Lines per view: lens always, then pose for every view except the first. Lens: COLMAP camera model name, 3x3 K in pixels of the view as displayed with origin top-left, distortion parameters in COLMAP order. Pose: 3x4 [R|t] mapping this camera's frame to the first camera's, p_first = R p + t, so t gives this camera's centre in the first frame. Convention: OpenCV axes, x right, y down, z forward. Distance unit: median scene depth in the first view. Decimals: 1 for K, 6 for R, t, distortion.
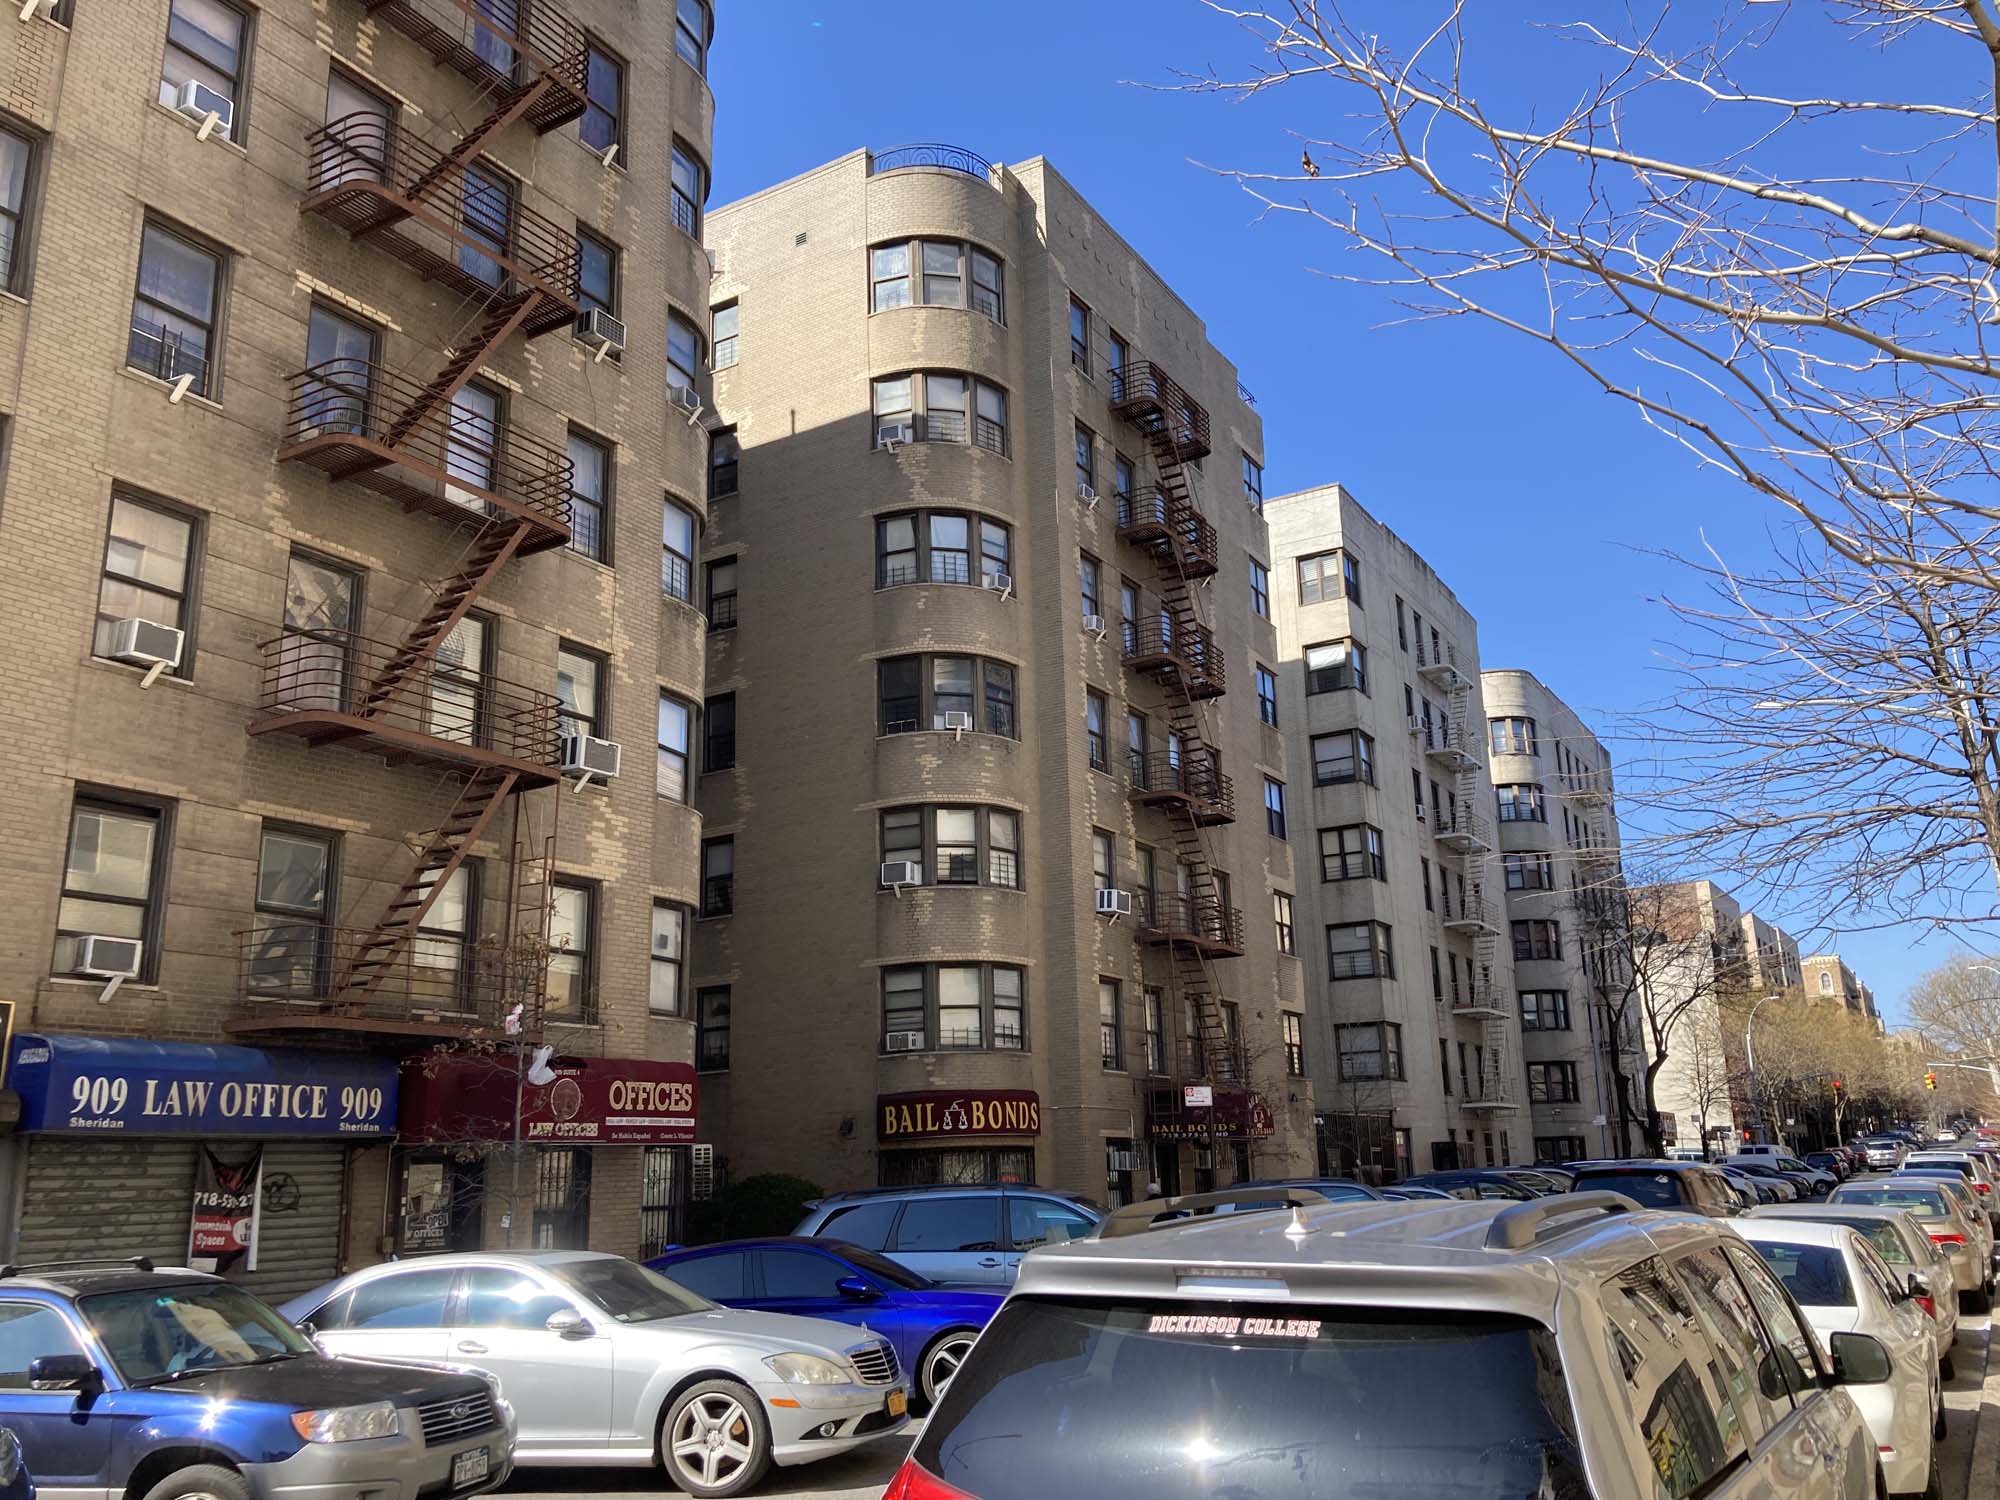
lens RADIAL K [[1619.7, 0, 1000.7], [0, 1619.7, 748.6], [0, 0, 1]] dist [0.008864, 0.000823]
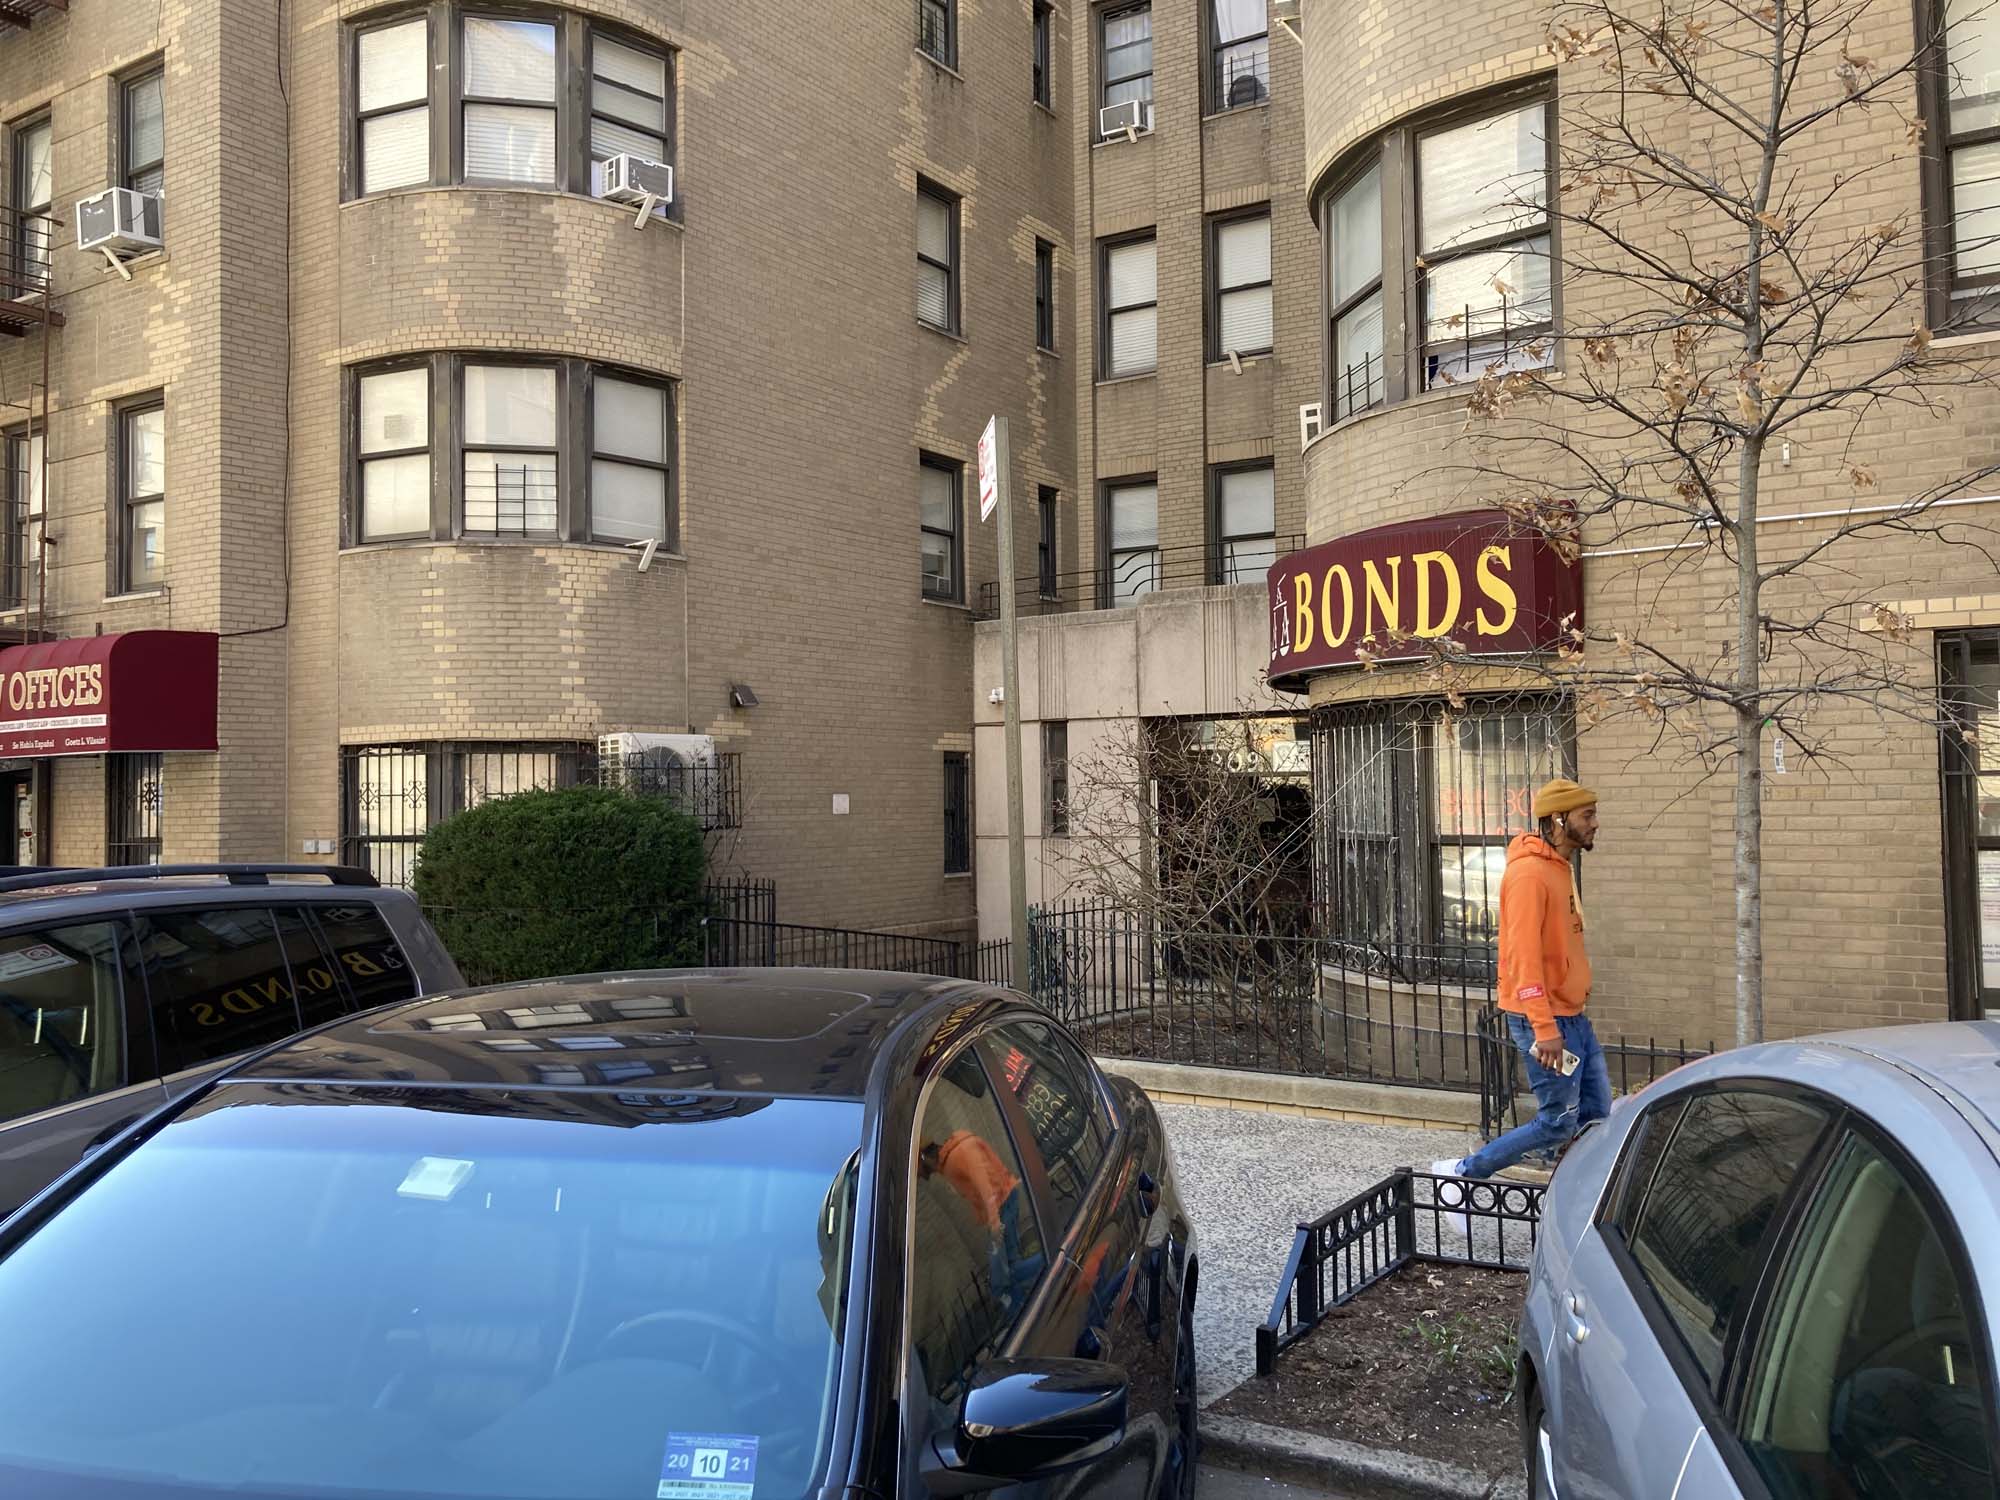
lens RADIAL K [[1619.7, 0, 1000.6], [0, 1619.7, 744.2], [0, 0, 1]] dist [0.008864, 0.000823]
pose [[-0.035545, 0.003308, -0.999363, 0.462531], [0.273085, 0.961968, -0.006528, 0.347552], [0.961333, -0.273143, -0.035096, 1.385163]]
